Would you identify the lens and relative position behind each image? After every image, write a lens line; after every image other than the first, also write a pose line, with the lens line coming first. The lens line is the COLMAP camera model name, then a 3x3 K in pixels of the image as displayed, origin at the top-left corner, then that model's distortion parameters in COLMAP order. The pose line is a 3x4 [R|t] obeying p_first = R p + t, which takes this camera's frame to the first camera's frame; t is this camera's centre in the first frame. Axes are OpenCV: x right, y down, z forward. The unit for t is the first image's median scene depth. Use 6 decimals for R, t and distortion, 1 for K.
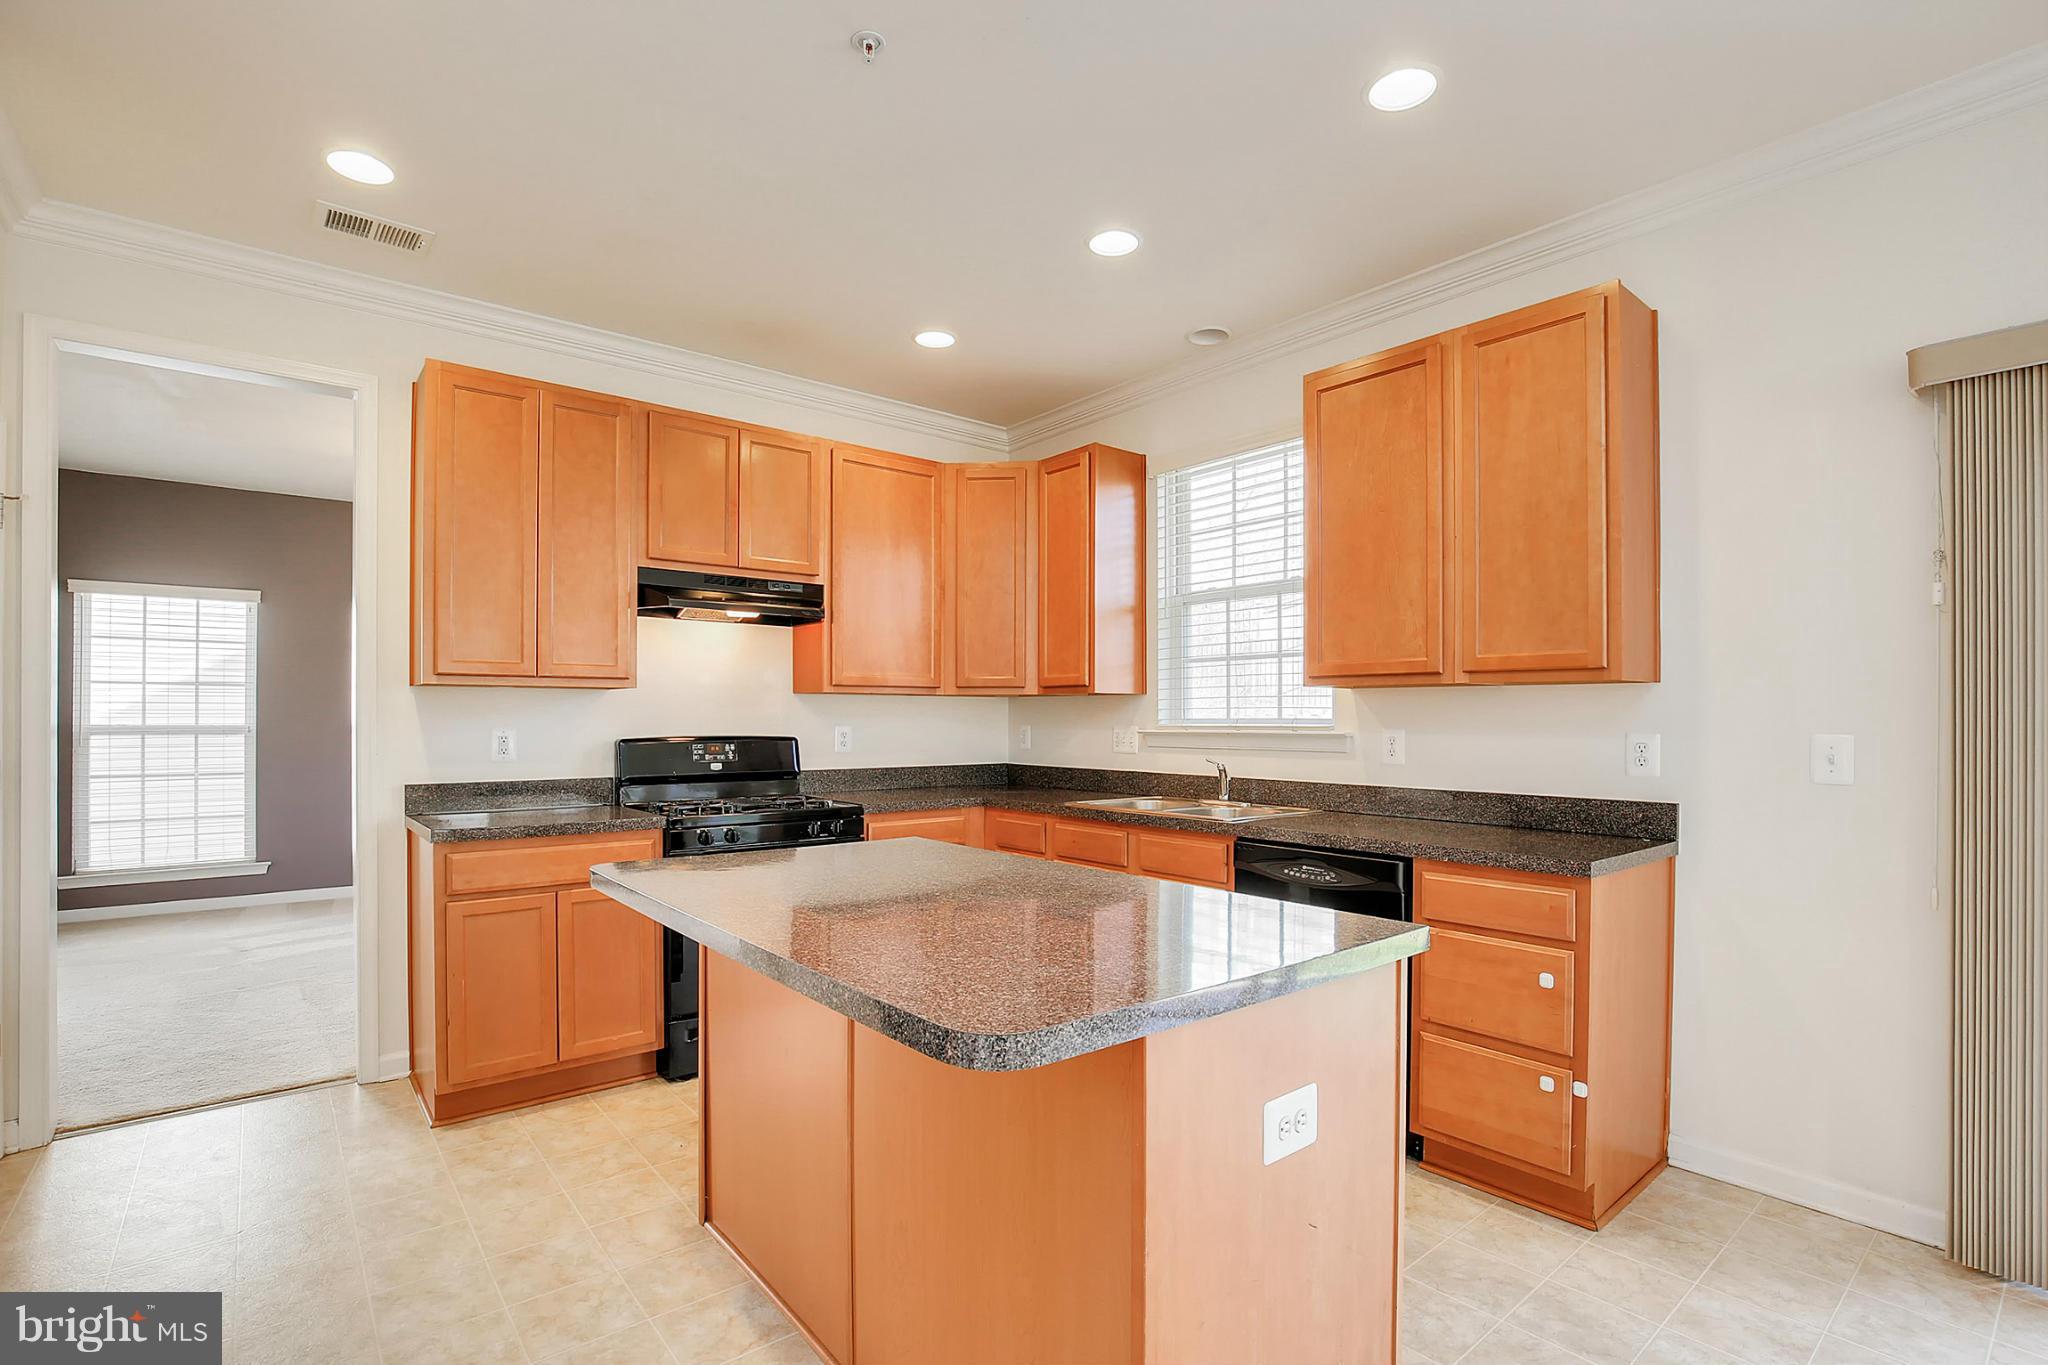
lens RADIAL K [[956.5, 0, 1024.7], [0, 956.5, 712.1], [0, 0, 1]] dist [-0.035408, 0.008275]
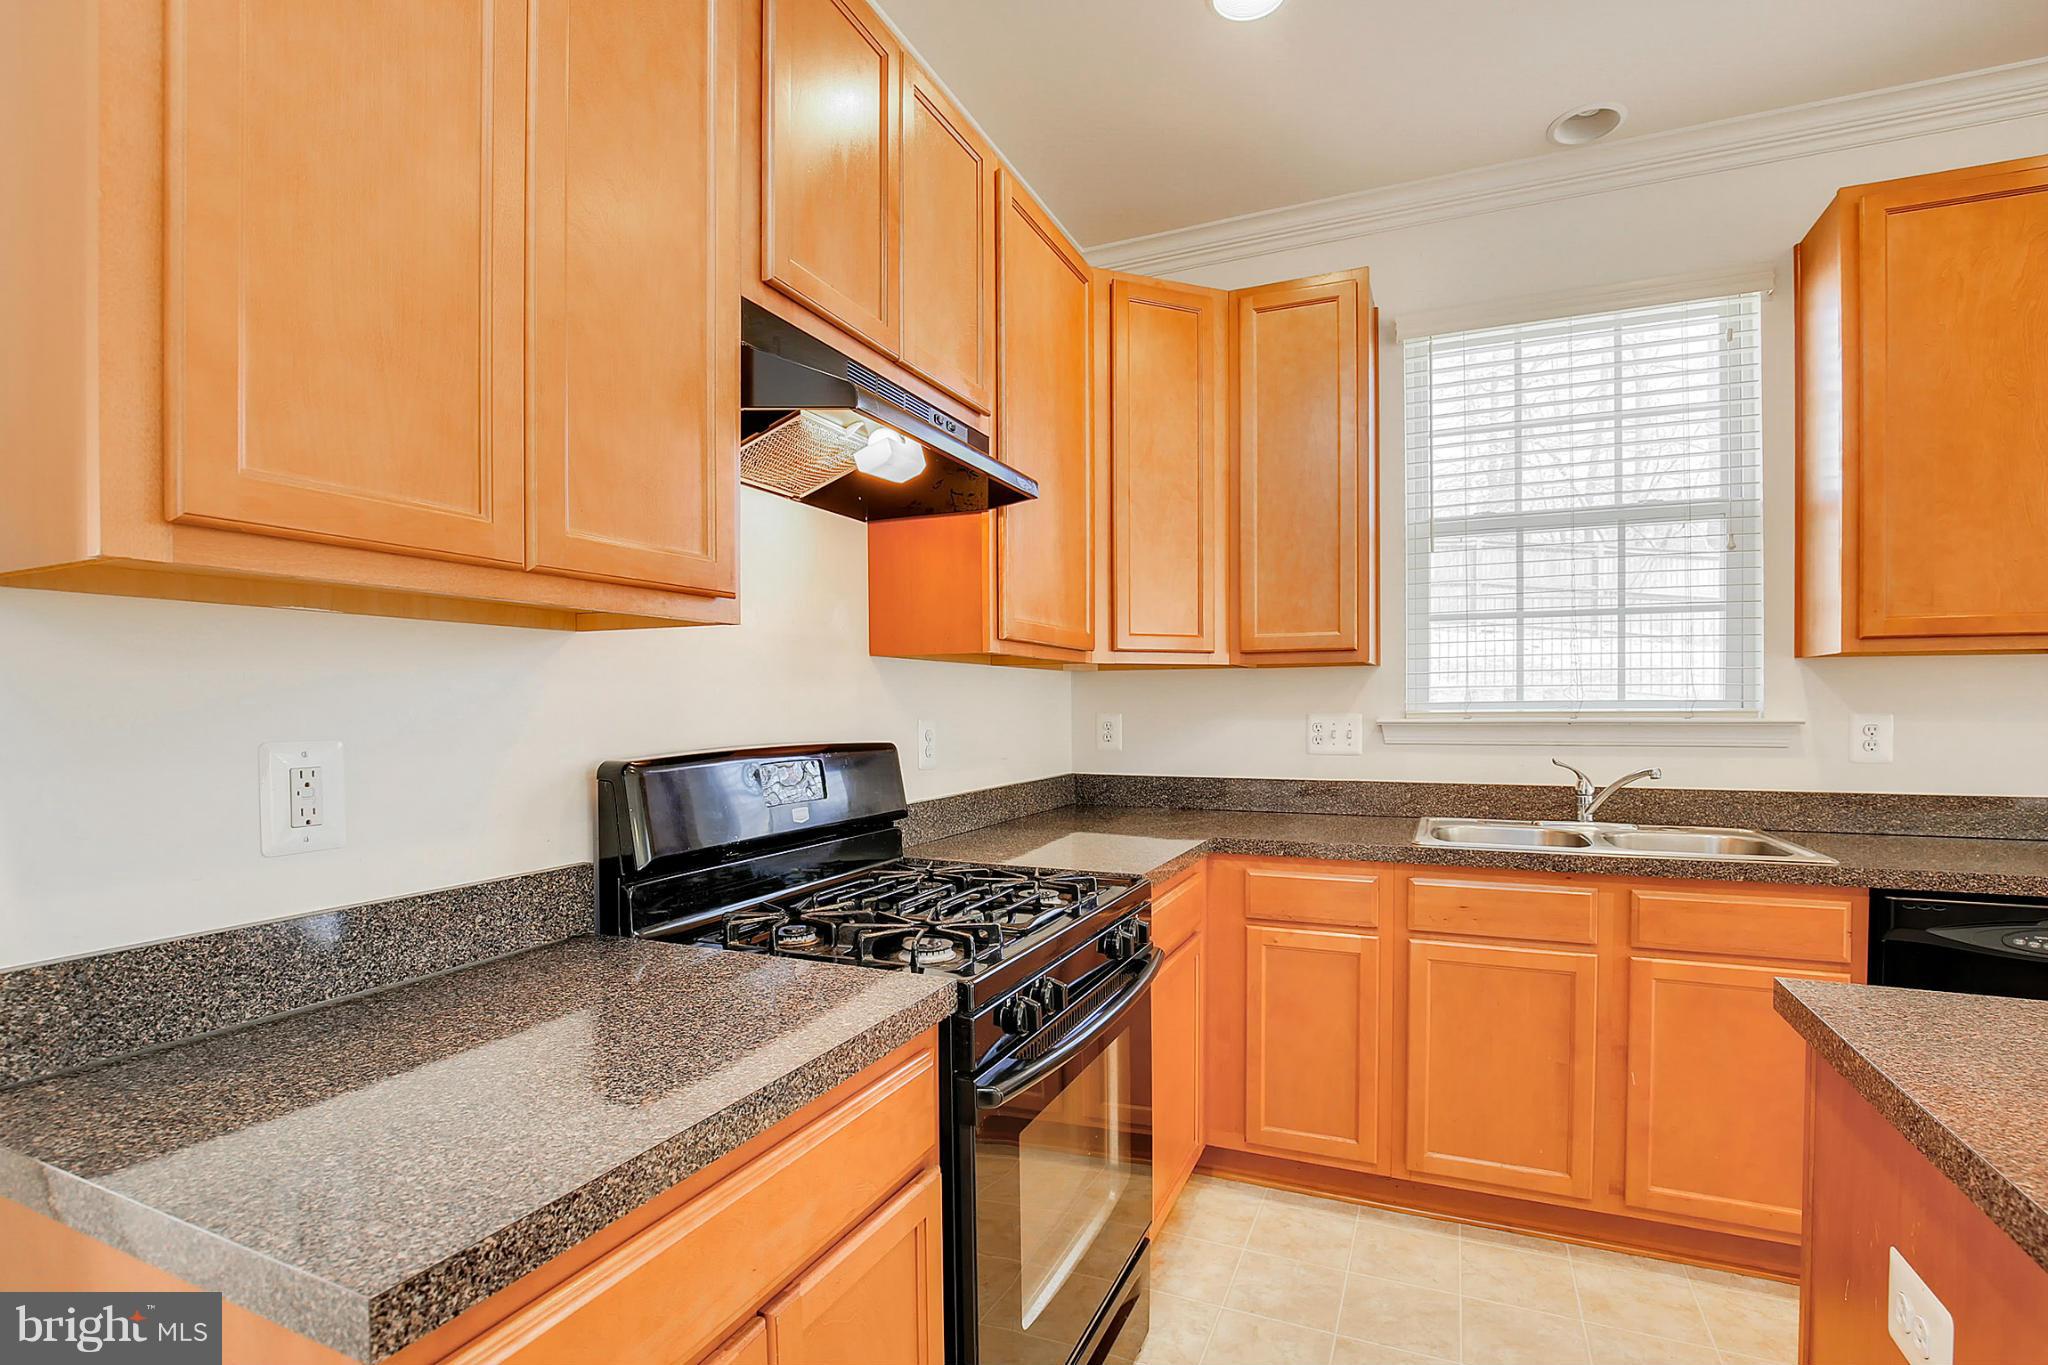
lens RADIAL K [[956.5, 0, 1024.7], [0, 956.5, 712.1], [0, 0, 1]] dist [-0.035408, 0.008275]
pose [[0.891674, -0.009759, 0.452573, -0.444987], [0.003939, 0.999897, 0.013800, 0.003945], [-0.452661, -0.010522, 0.891620, 0.577363]]
